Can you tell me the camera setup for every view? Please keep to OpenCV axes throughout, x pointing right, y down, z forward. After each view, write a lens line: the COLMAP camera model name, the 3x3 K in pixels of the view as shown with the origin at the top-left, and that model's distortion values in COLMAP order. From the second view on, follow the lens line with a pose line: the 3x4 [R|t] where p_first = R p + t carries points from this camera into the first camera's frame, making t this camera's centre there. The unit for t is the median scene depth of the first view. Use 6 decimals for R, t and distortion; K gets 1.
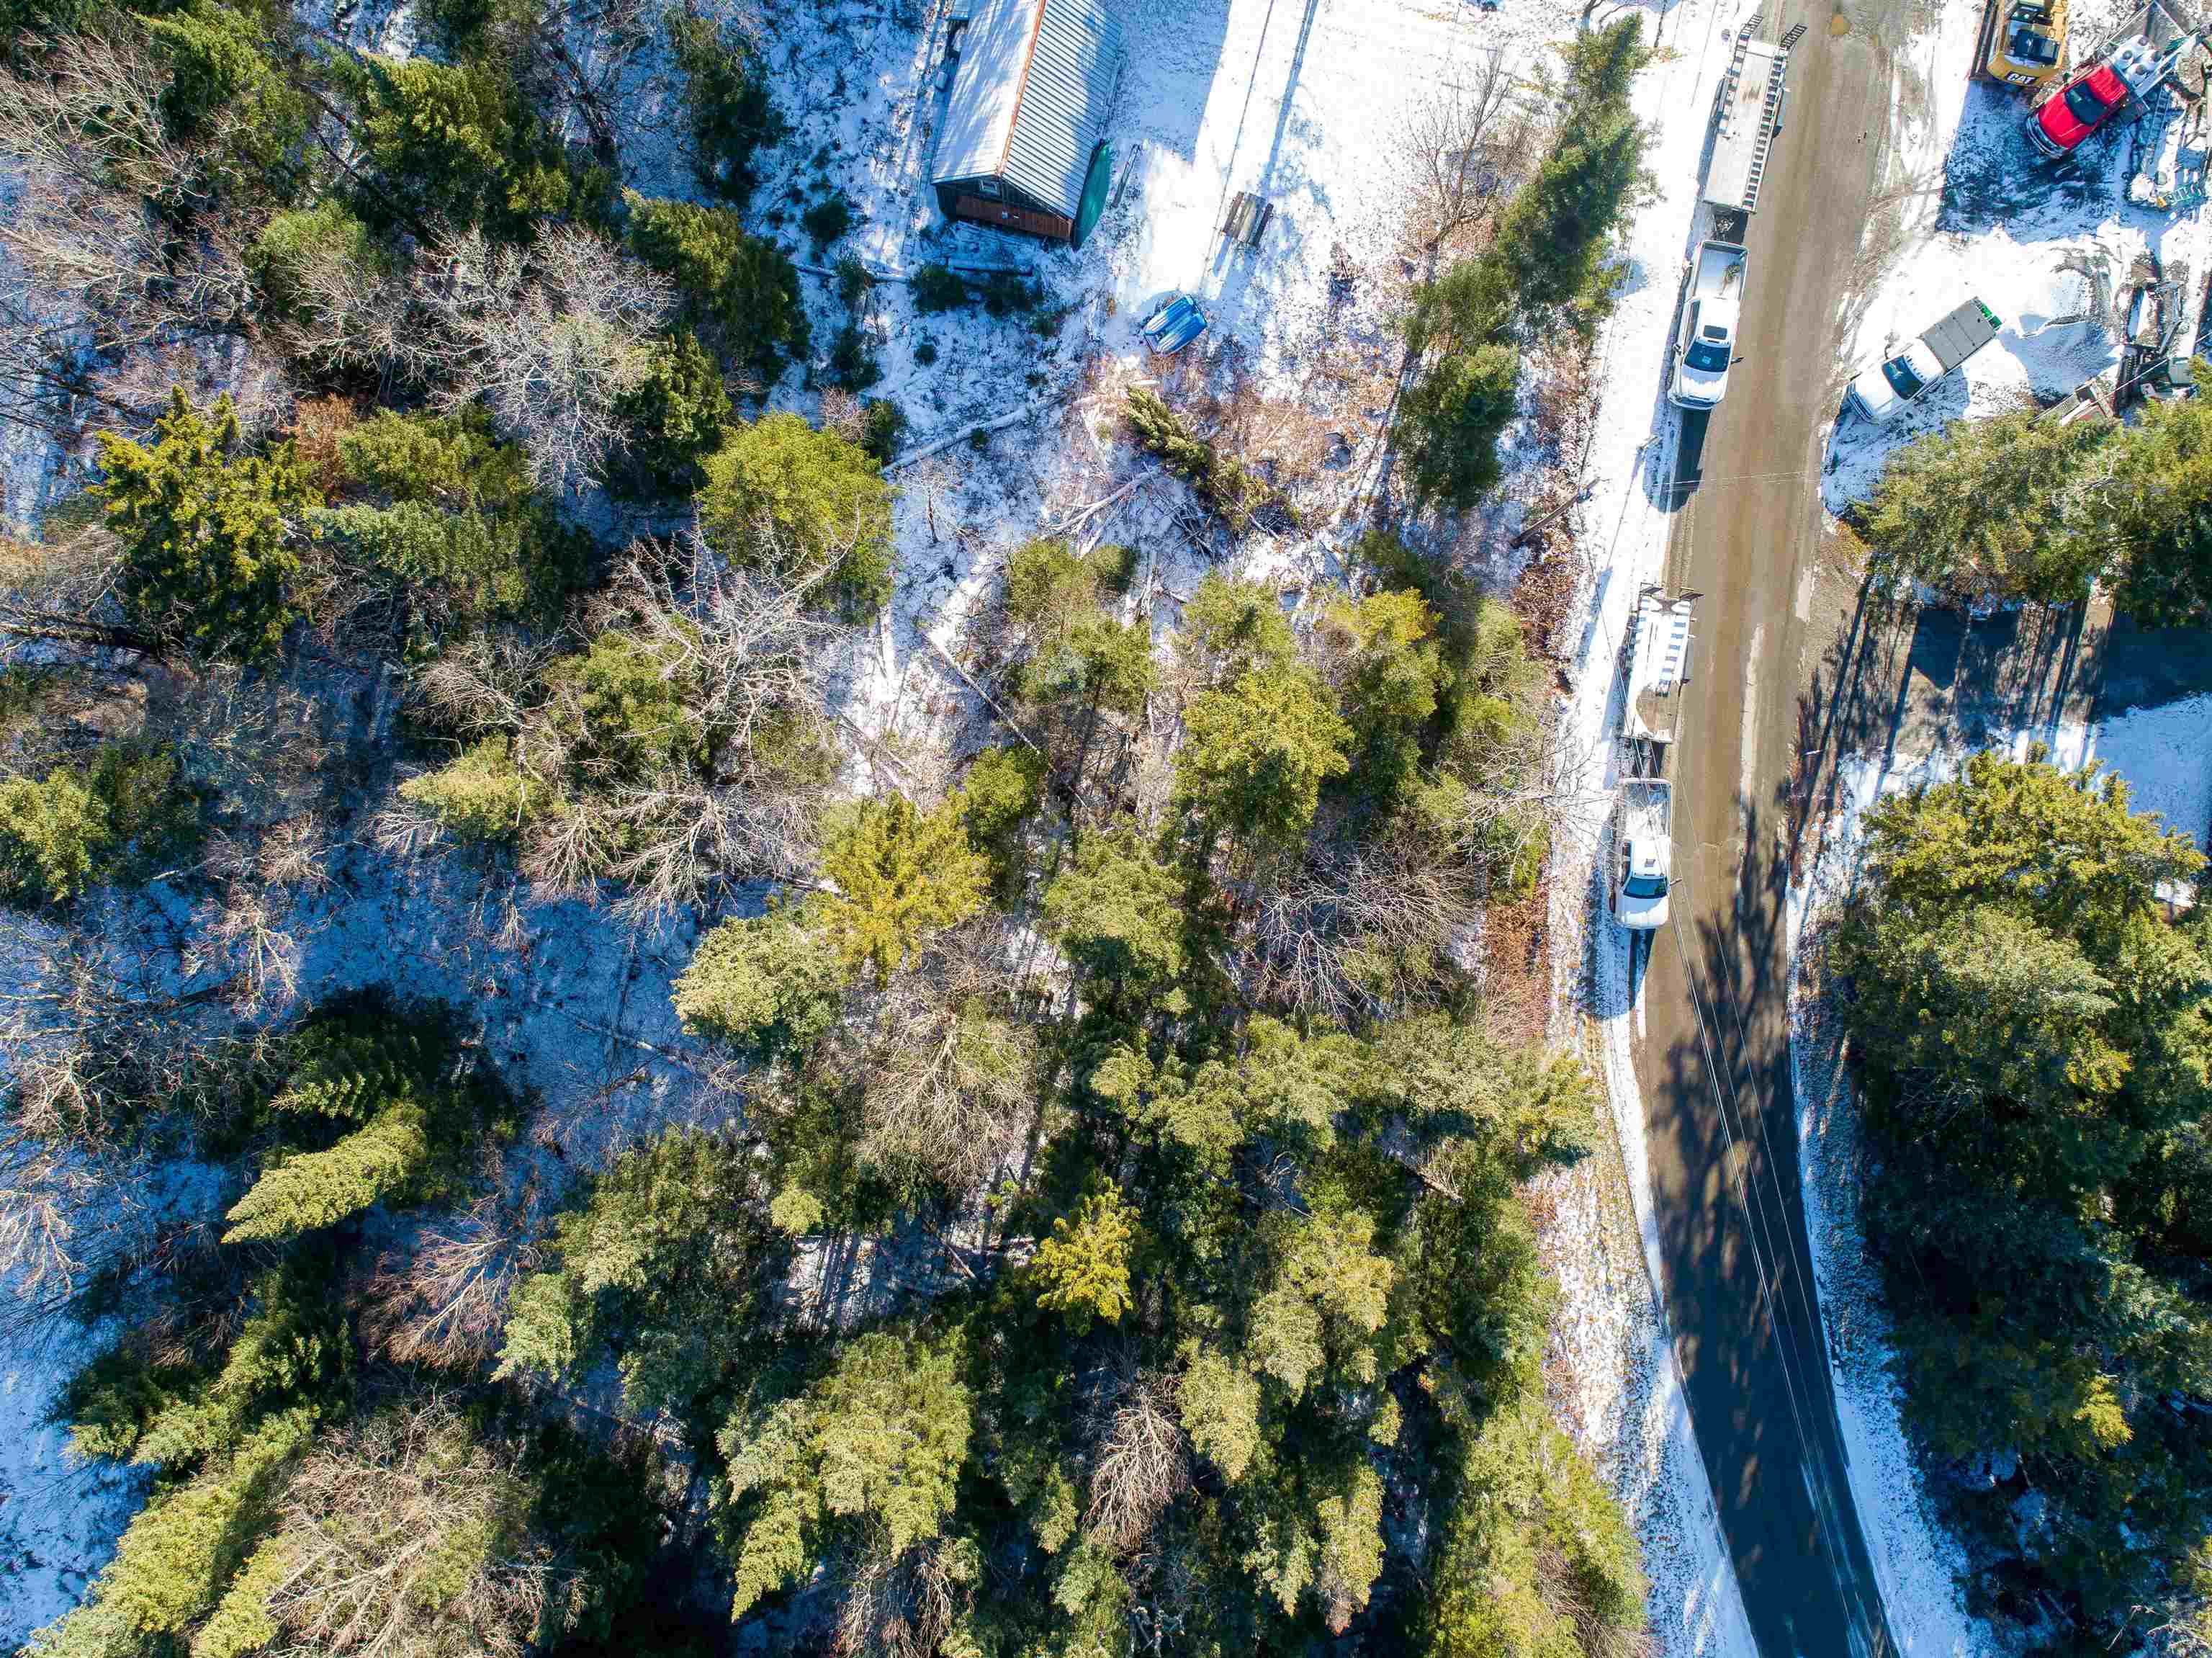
lens RADIAL K [[1666.6, 0, 1110.2], [0, 1666.6, 821.9], [0, 0, 1]] dist [-0.027707, 0.011000]
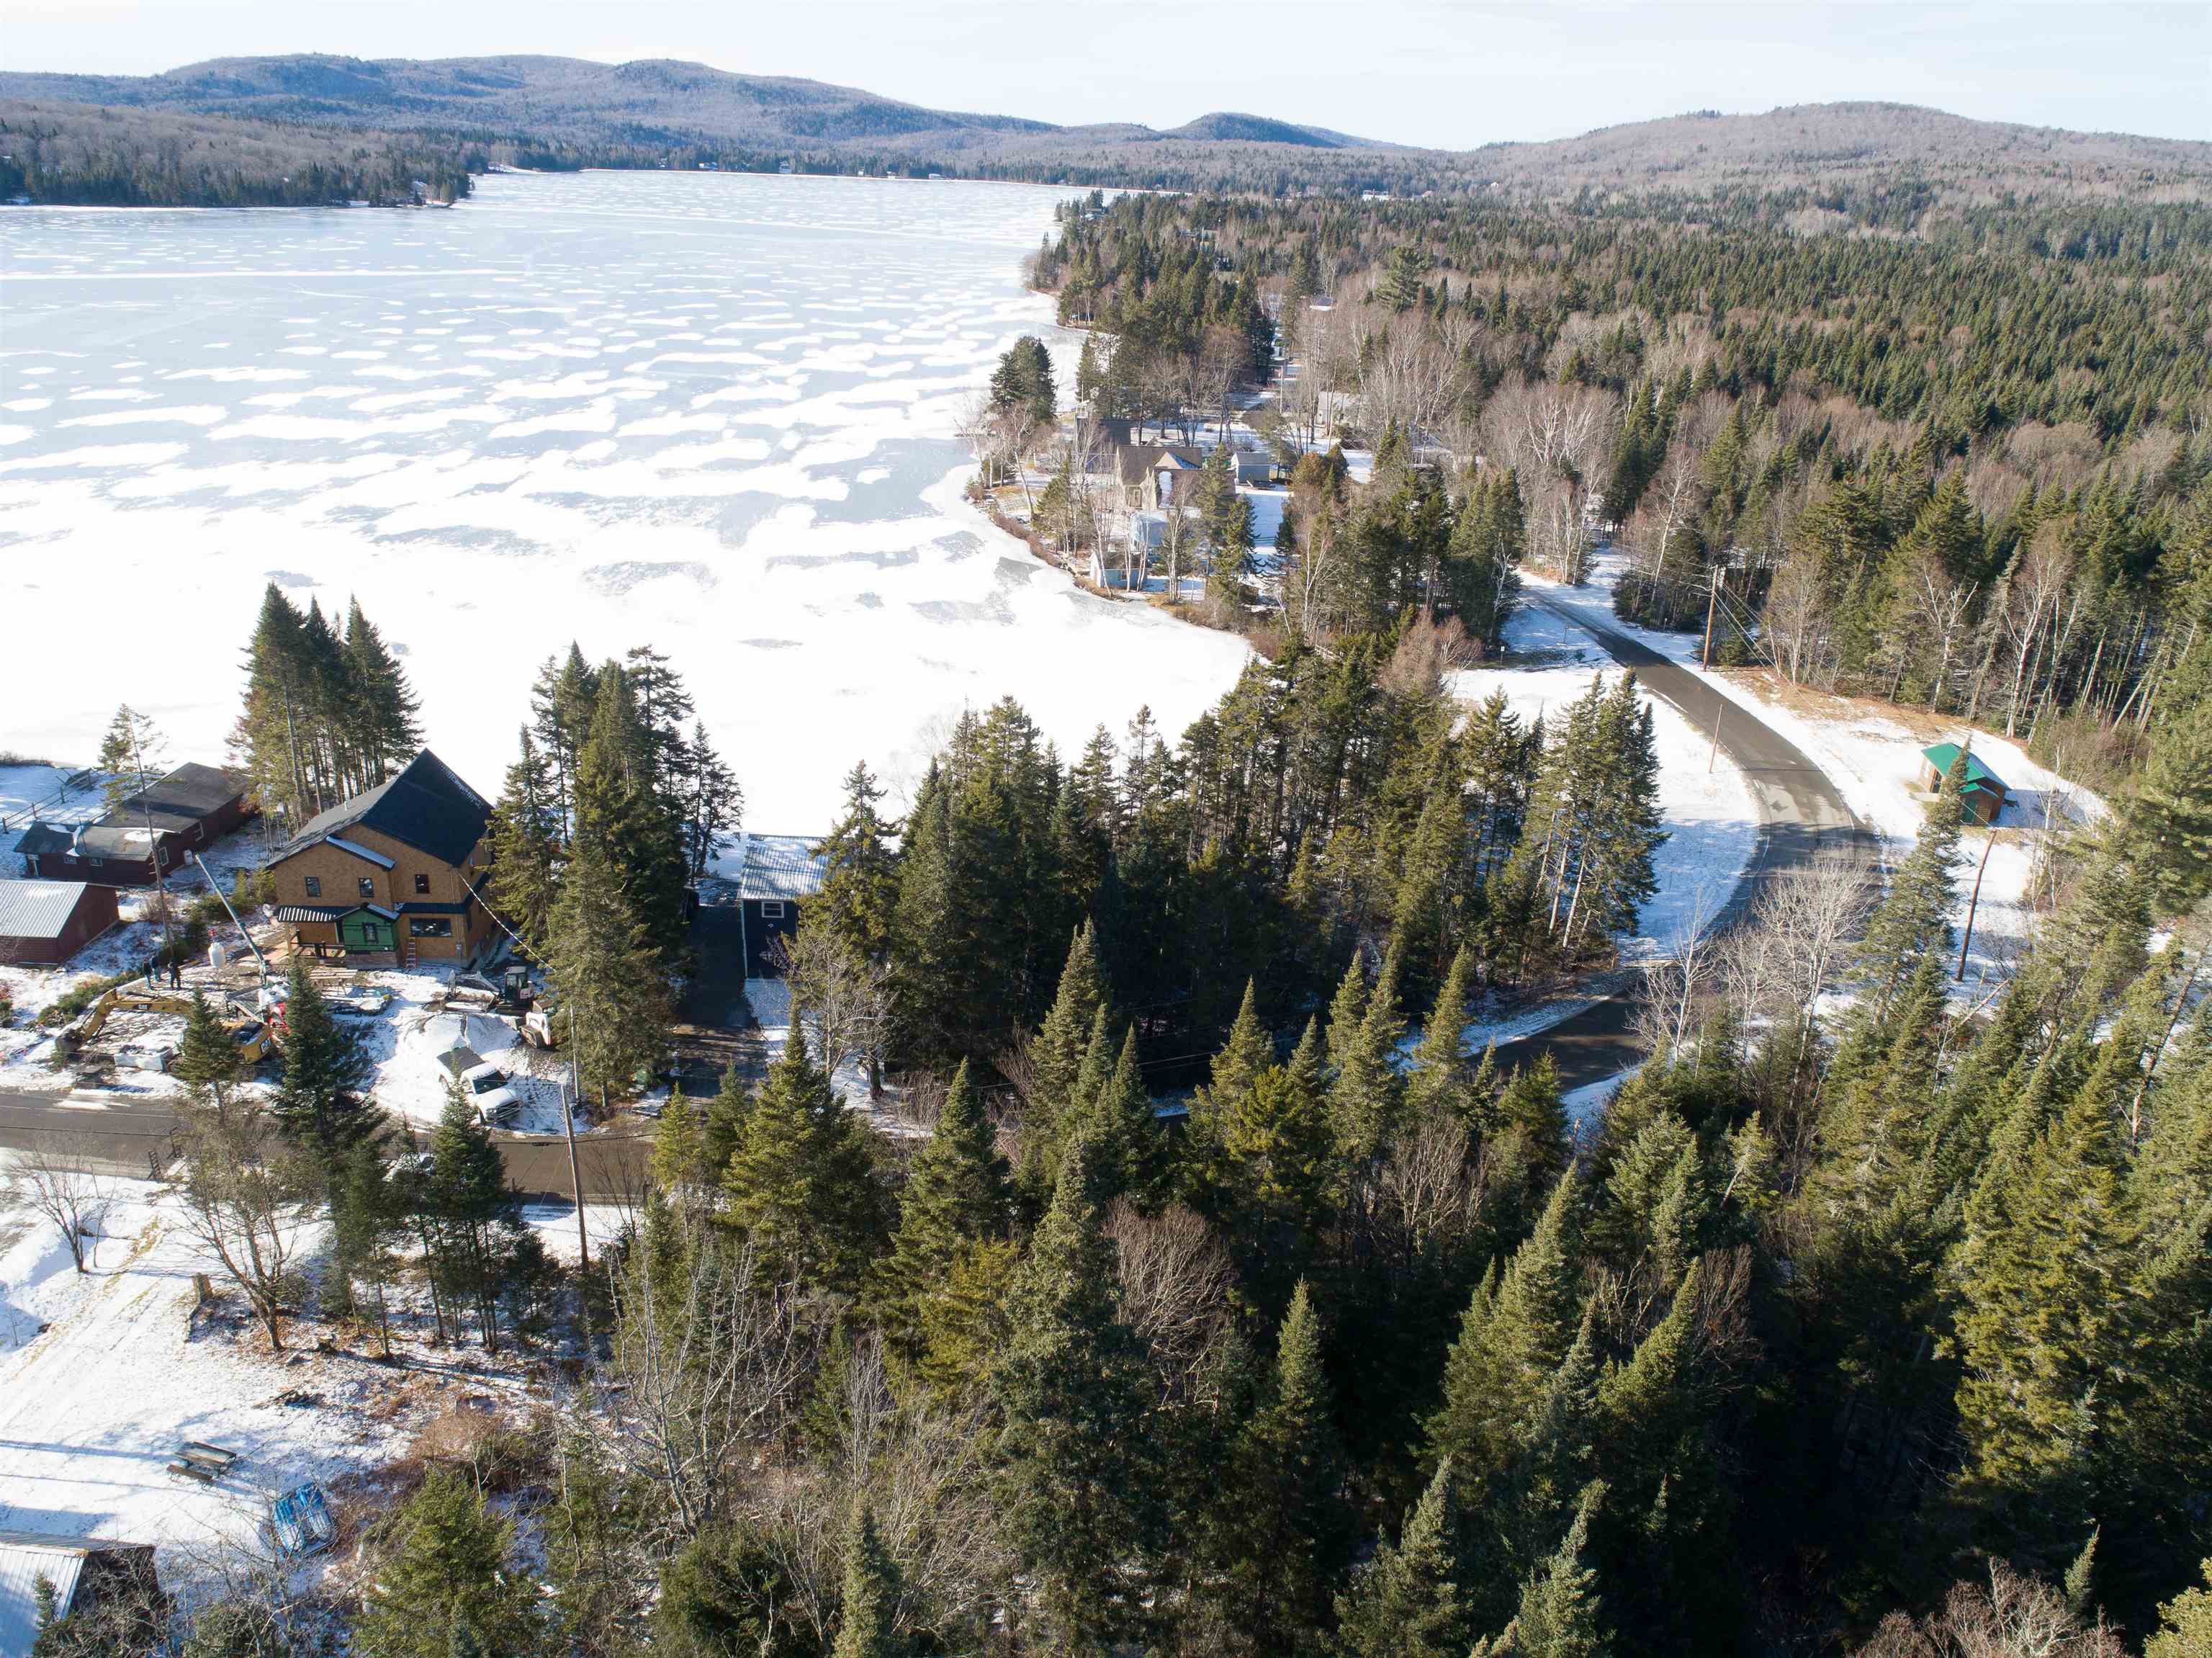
lens RADIAL K [[1666.6, 0, 1112.3], [0, 1666.6, 817.4], [0, 0, 1]] dist [-0.027707, 0.011000]
pose [[-0.176927, -0.387541, 0.904715, -0.684025], [0.982285, -0.011861, 0.187016, -0.031399], [-0.061746, 0.921776, 0.382774, 0.280865]]
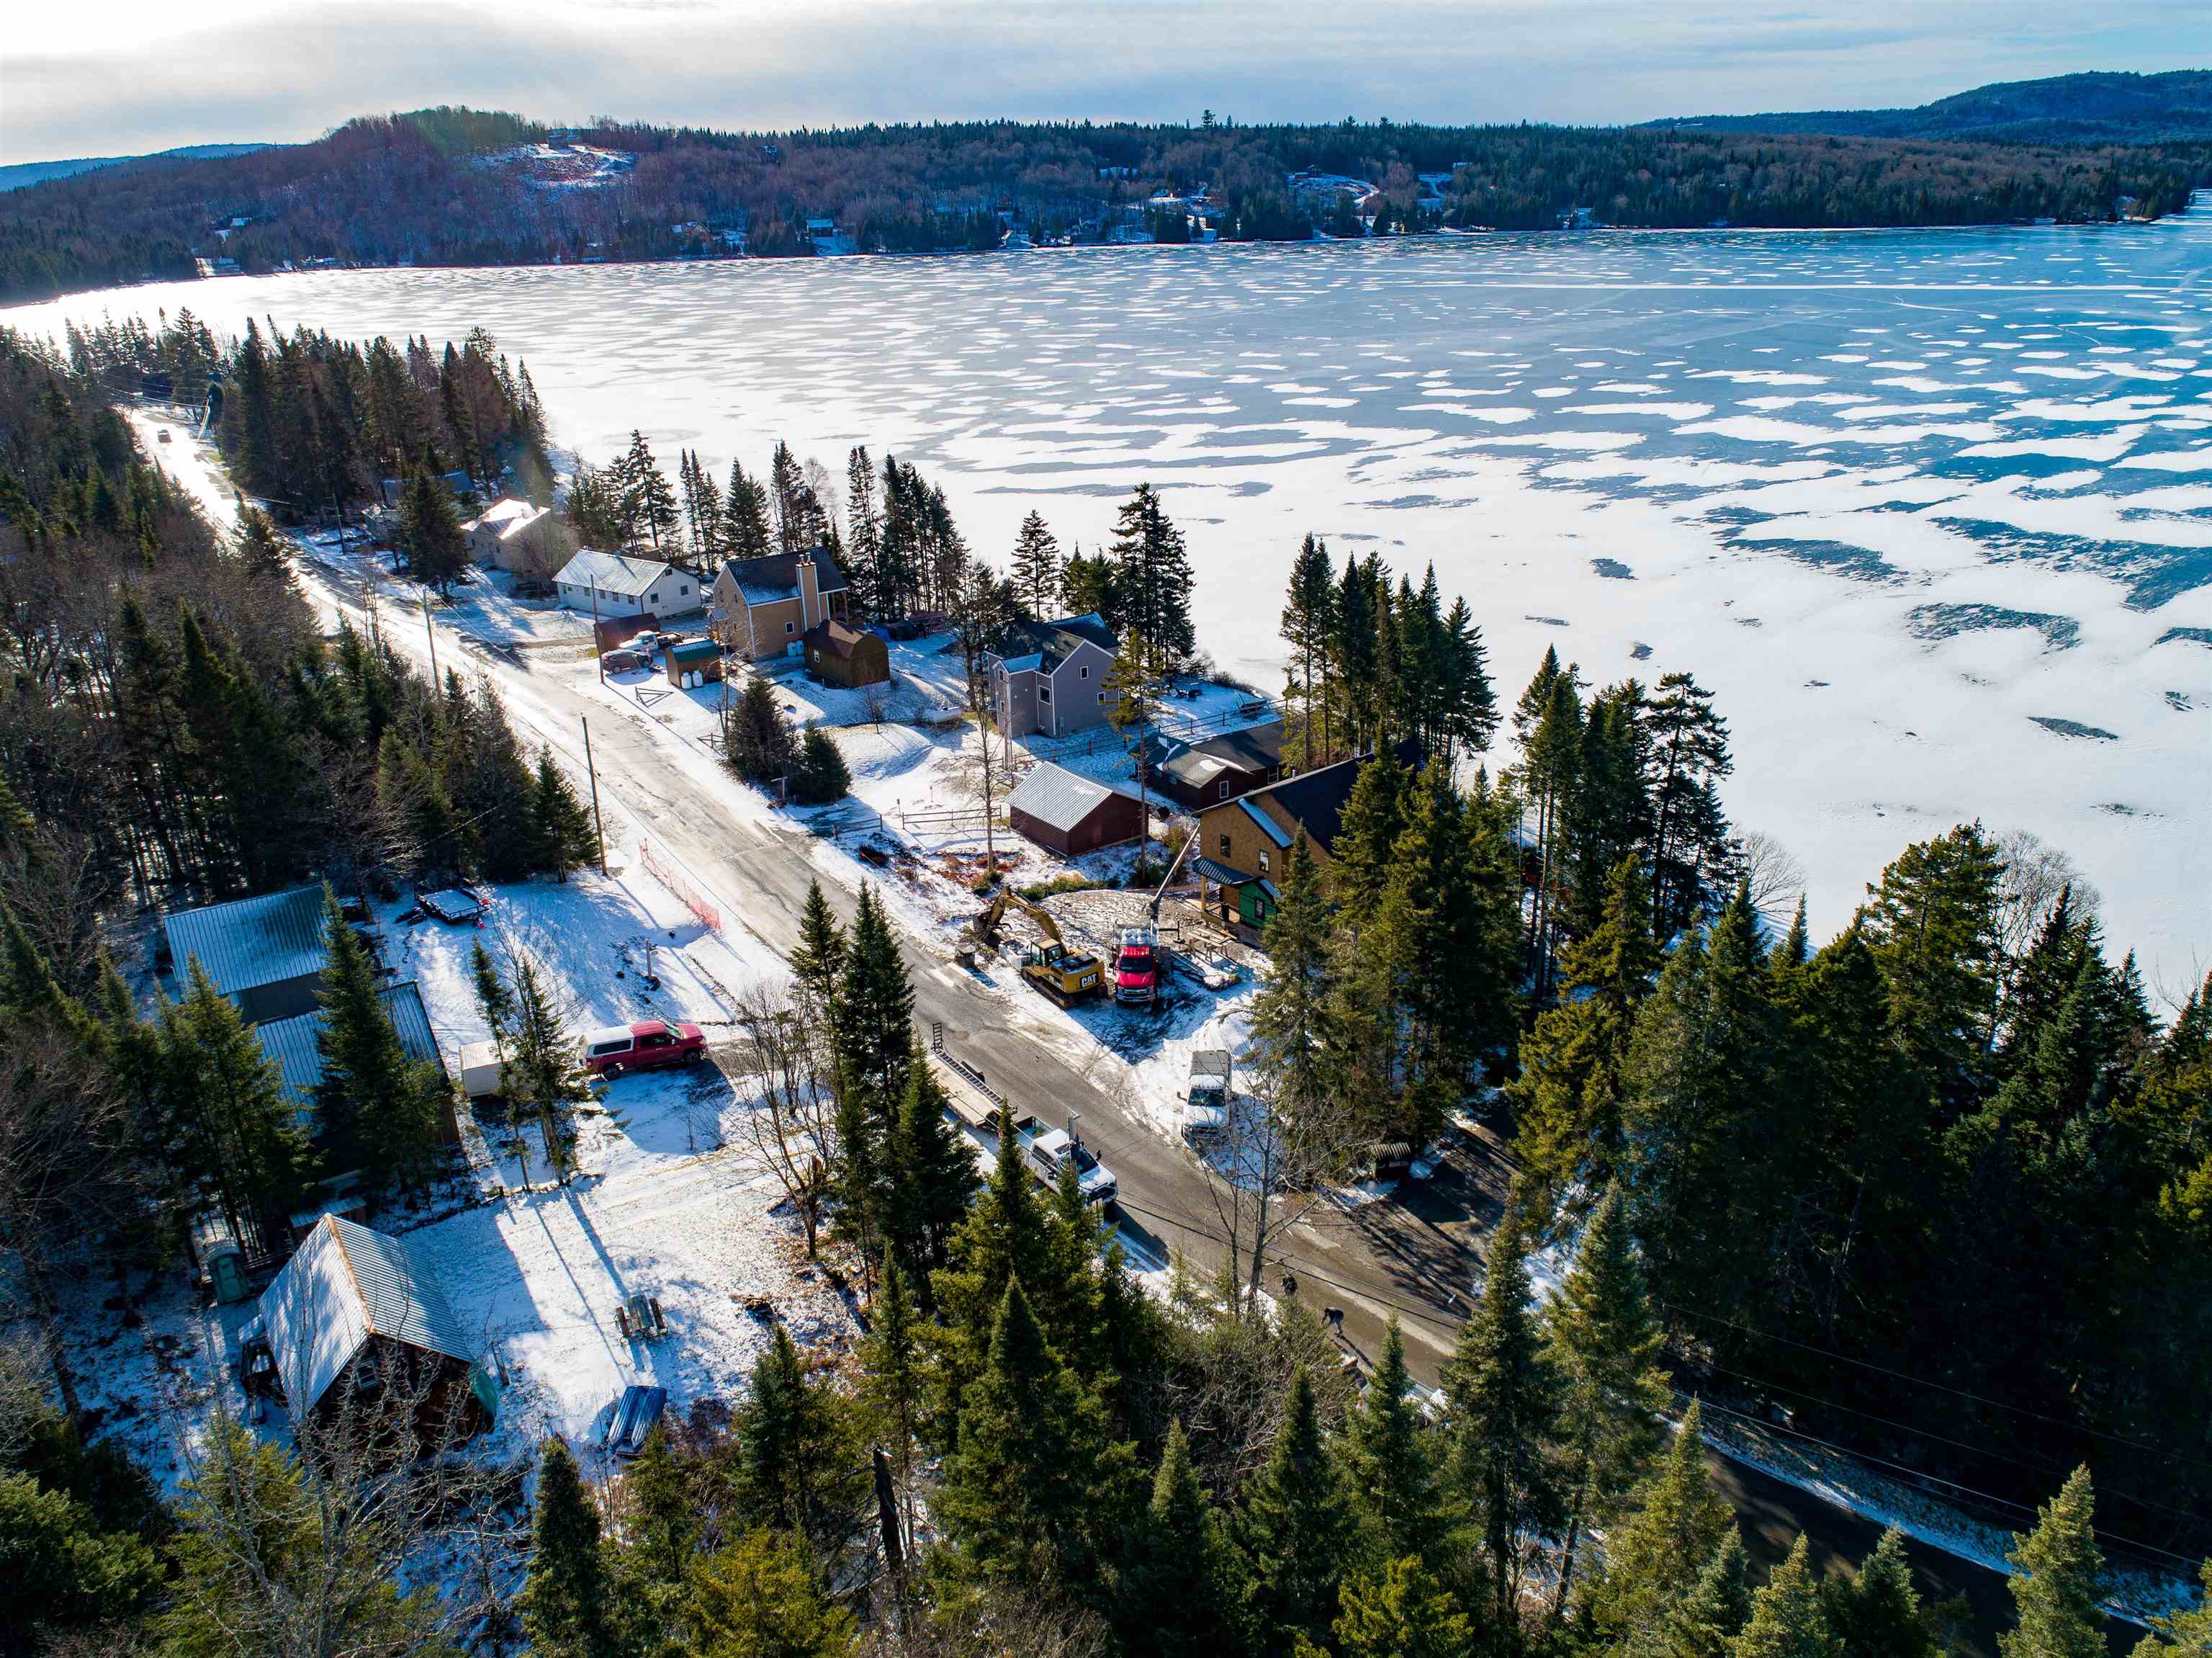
lens RADIAL K [[1666.6, 0, 1107.5], [0, 1666.6, 834.9], [0, 0, 1]] dist [-0.027707, 0.011000]
pose [[0.675559, -0.305107, 0.671215, -0.283908], [0.737015, 0.253849, -0.626394, 0.353381], [0.020730, 0.917862, 0.396359, 0.366343]]
